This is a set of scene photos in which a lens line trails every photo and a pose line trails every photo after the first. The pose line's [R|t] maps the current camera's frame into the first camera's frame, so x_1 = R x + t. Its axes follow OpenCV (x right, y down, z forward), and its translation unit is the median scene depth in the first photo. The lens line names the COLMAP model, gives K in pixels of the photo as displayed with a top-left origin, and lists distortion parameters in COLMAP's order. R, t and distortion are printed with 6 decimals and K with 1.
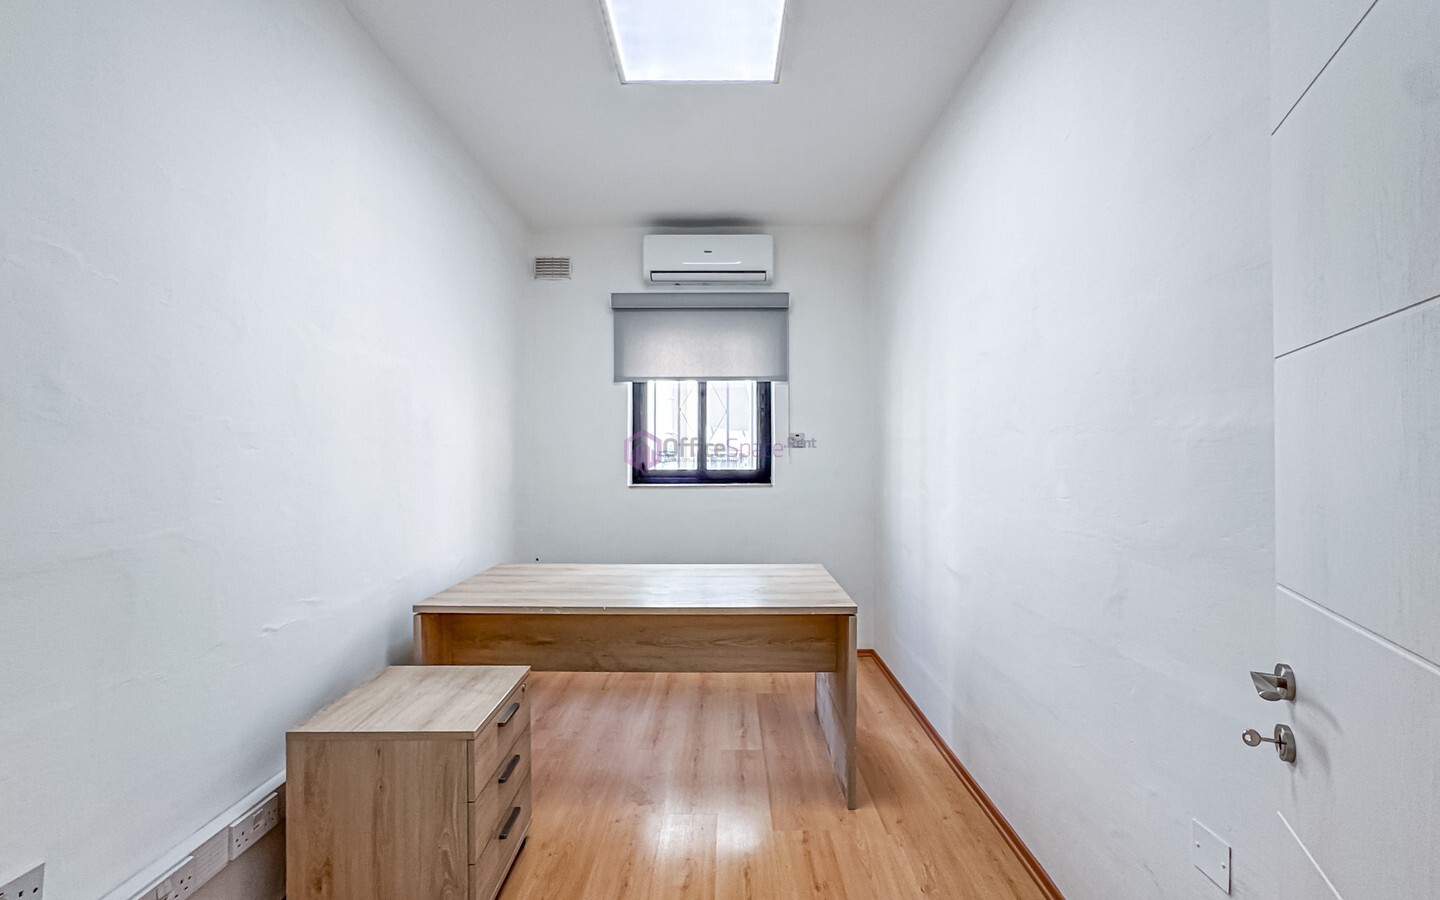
lens RADIAL K [[597.2, 0, 720.3], [0, 597.2, 453.1], [0, 0, 1]] dist [-0.042995, 0.019950]
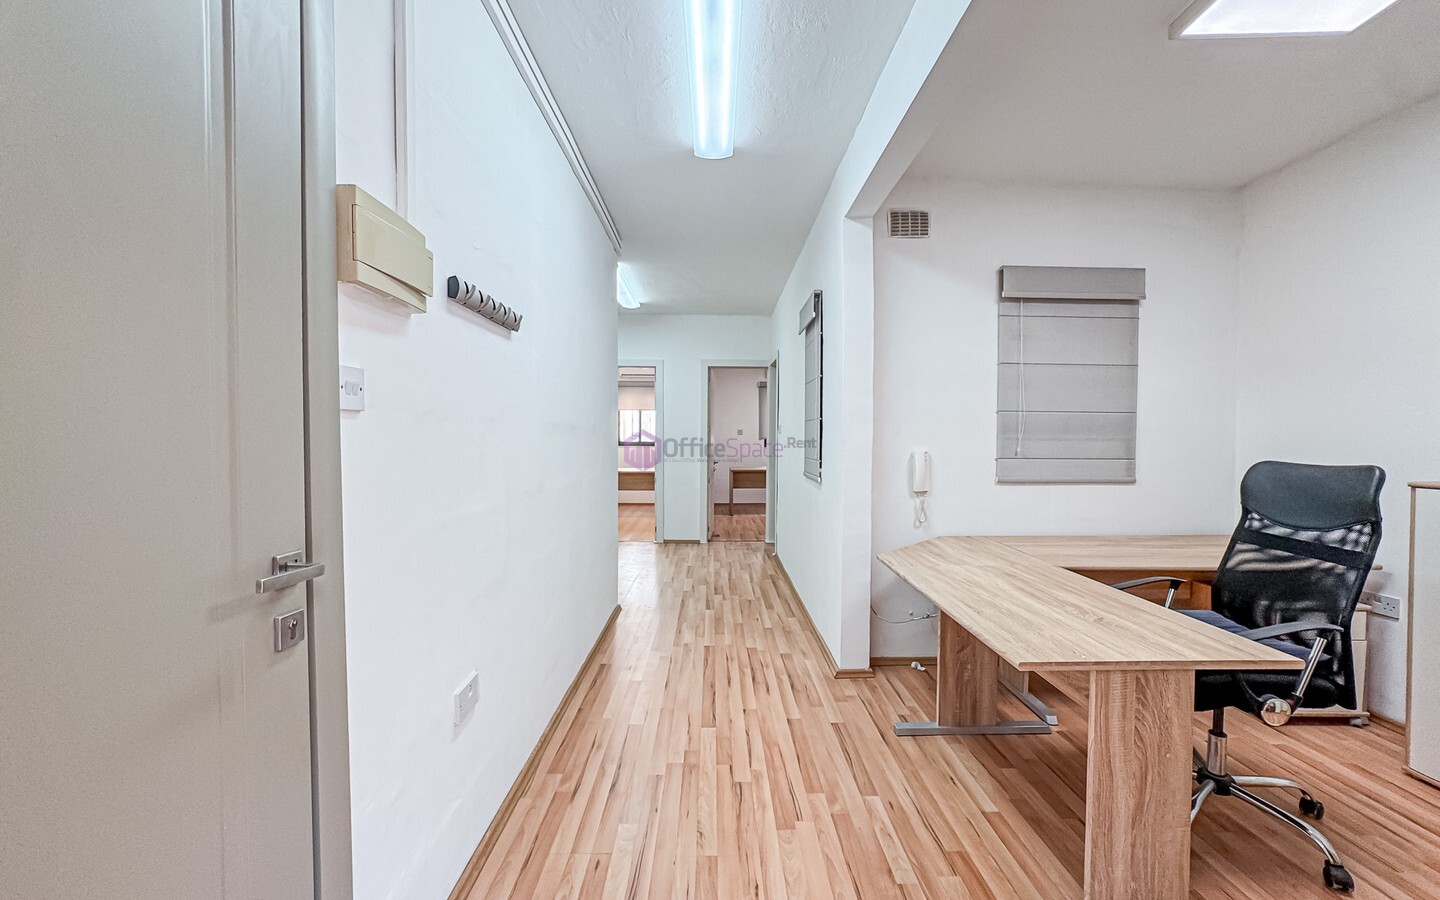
lens RADIAL K [[587.2, 0, 724.7], [0, 587.2, 453.8], [0, 0, 1]] dist [-0.039762, 0.019375]
pose [[0.999290, 0.008957, 0.036595, 0.282677], [-0.010113, 0.999452, 0.031530, -0.006936], [-0.036292, -0.031878, 0.998833, -1.891167]]
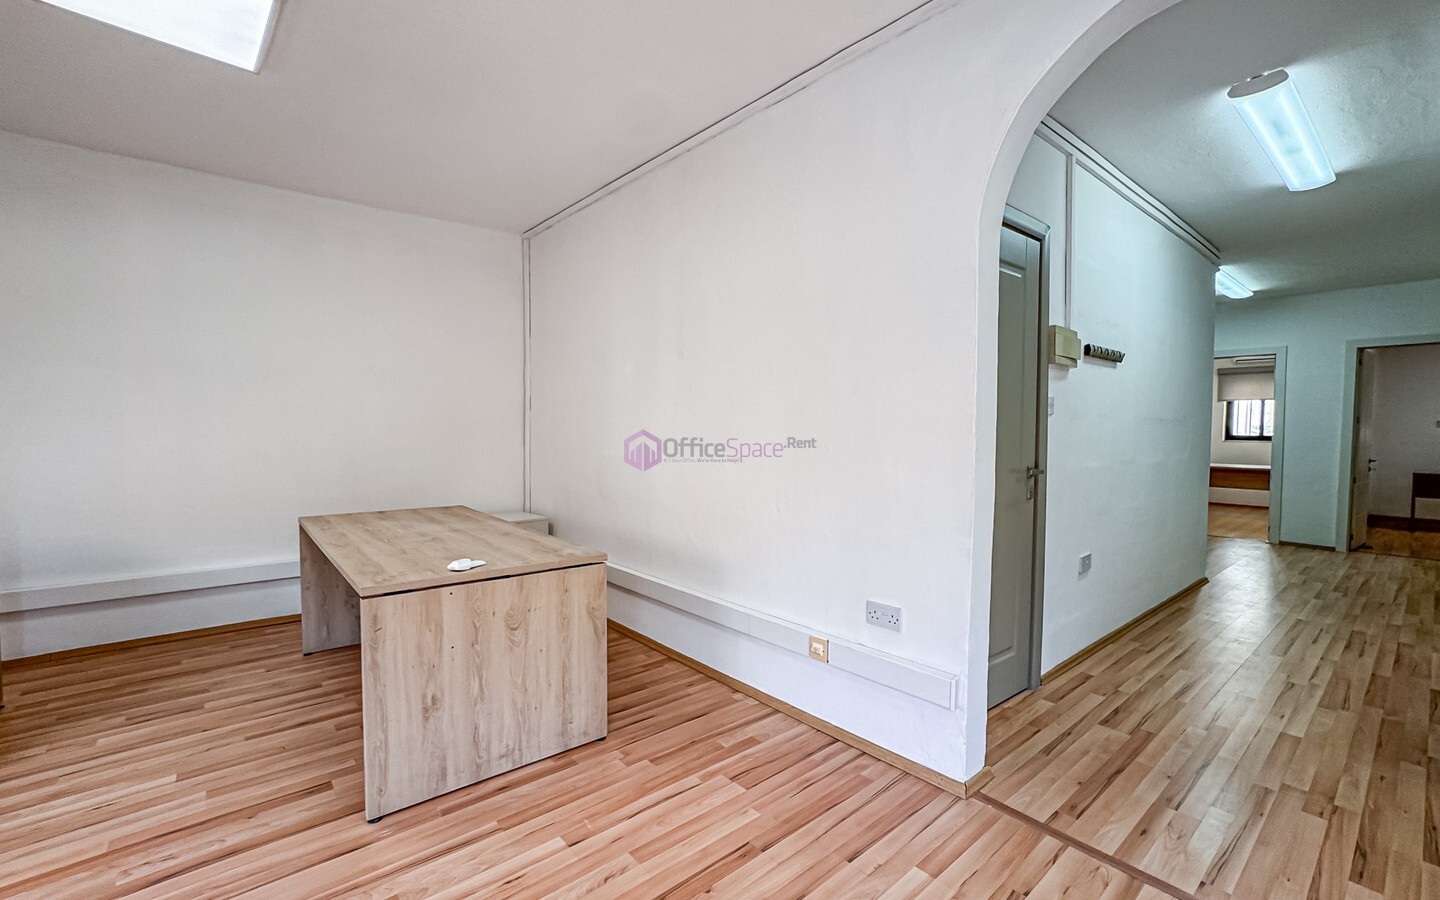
lens RADIAL K [[608.3, 0, 720.0], [0, 608.3, 450.0], [0, 0, 1]] dist [-0.034839, 0.015478]
pose [[0.648109, 0.038722, -0.760563, 0.418645], [-0.008394, 0.999009, 0.043709, -0.001832], [0.761502, -0.021944, 0.647792, -2.418065]]
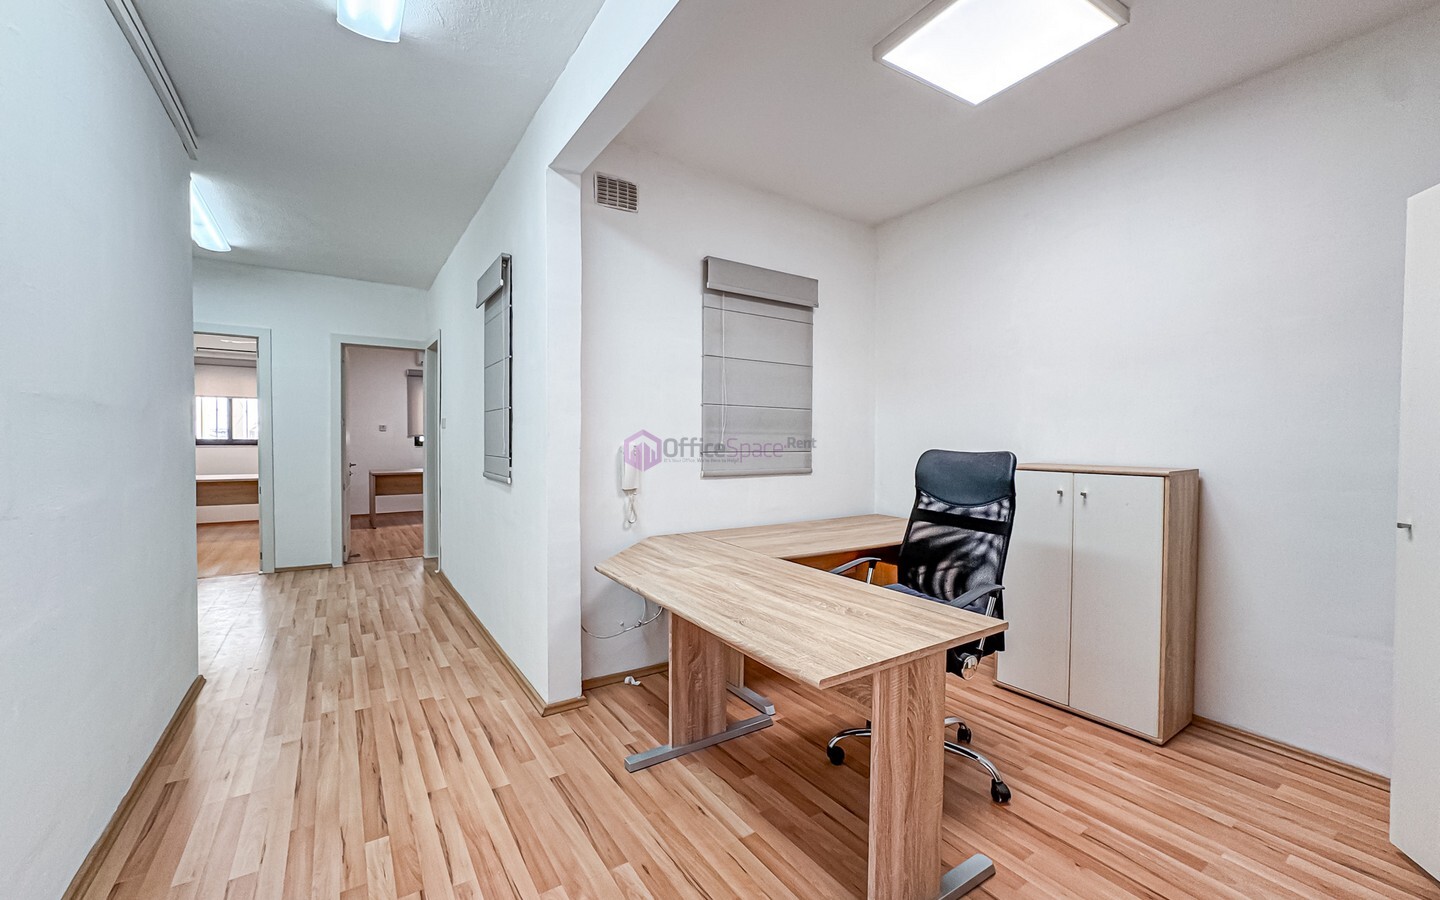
lens RADIAL K [[584.0, 0, 722.3], [0, 584.0, 453.3], [0, 0, 1]] dist [-0.044279, 0.020924]
pose [[0.821551, -0.002410, 0.570131, 0.257801], [-0.013682, 0.999620, 0.023941, 0.004216], [-0.569972, -0.027470, 0.821205, -1.755760]]
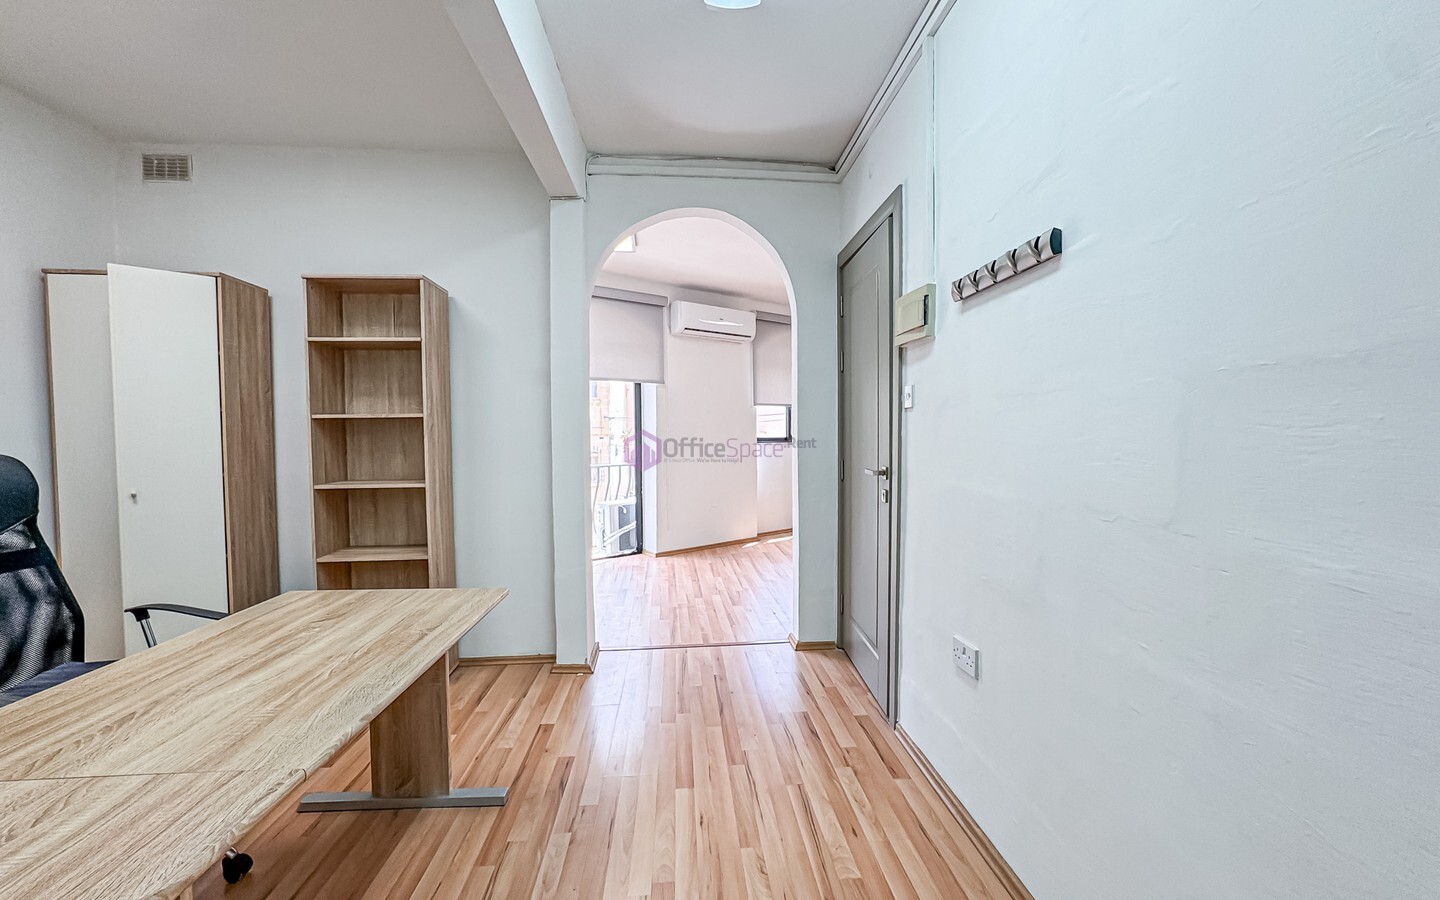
lens RADIAL K [[597.2, 0, 720.3], [0, 597.2, 453.1], [0, 0, 1]] dist [-0.042995, 0.019950]
pose [[-0.996042, 0.018254, -0.086994, 0.347715], [0.015384, 0.999319, 0.033554, 0.005476], [0.087547, 0.032083, -0.995644, -0.974519]]
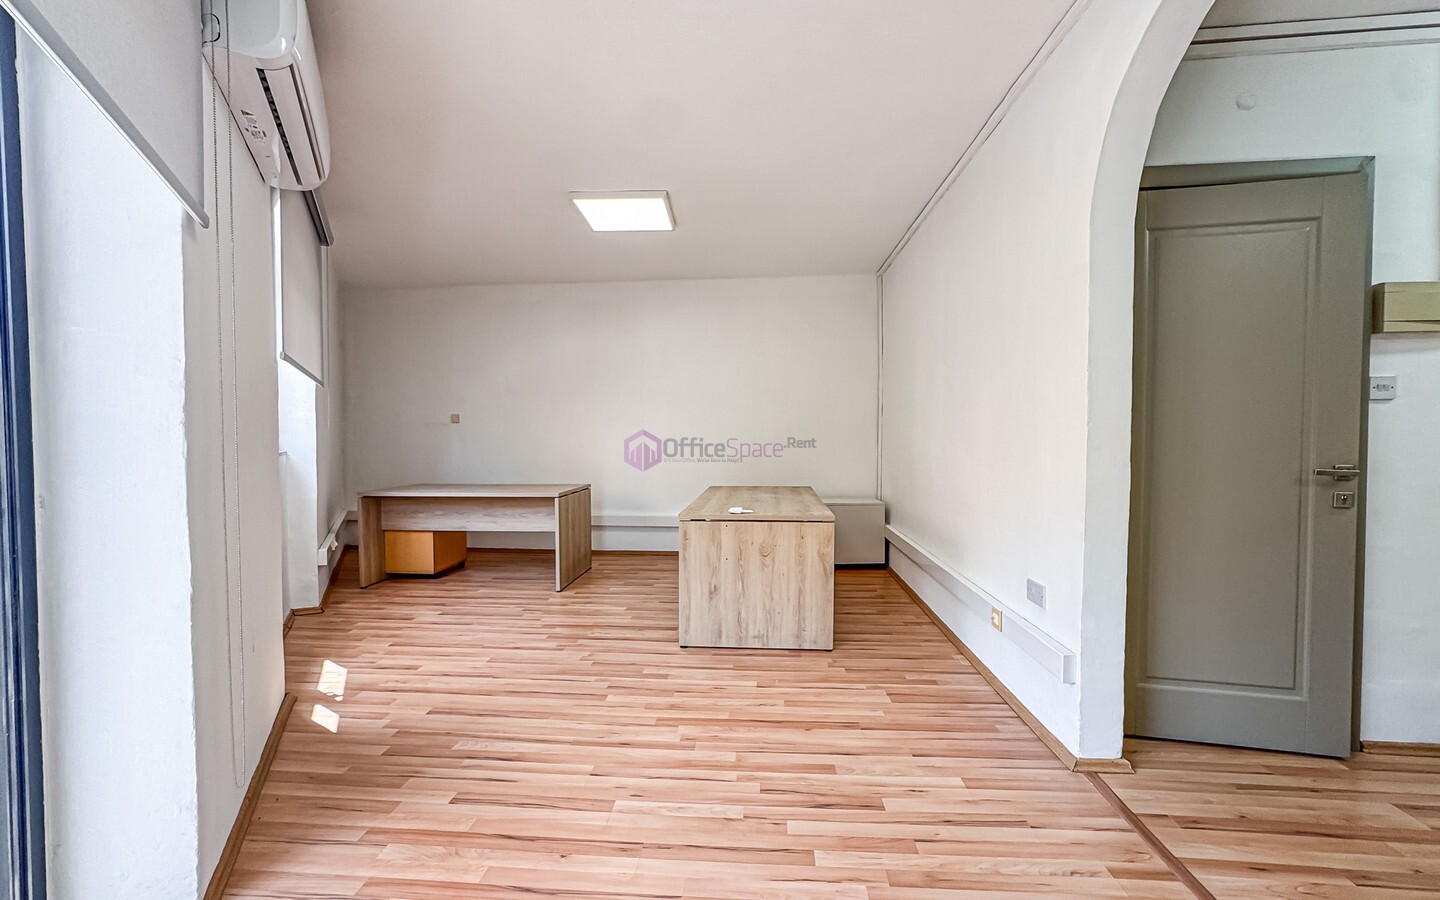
lens RADIAL K [[589.6, 0, 720.0], [0, 589.6, 450.0], [0, 0, 1]] dist [-0.042848, 0.019352]
pose [[-0.073110, 0.032459, -0.996796, 0.723945], [0.004376, 0.999471, 0.032225, 0.012413], [0.997314, -0.002006, -0.073213, -2.196773]]
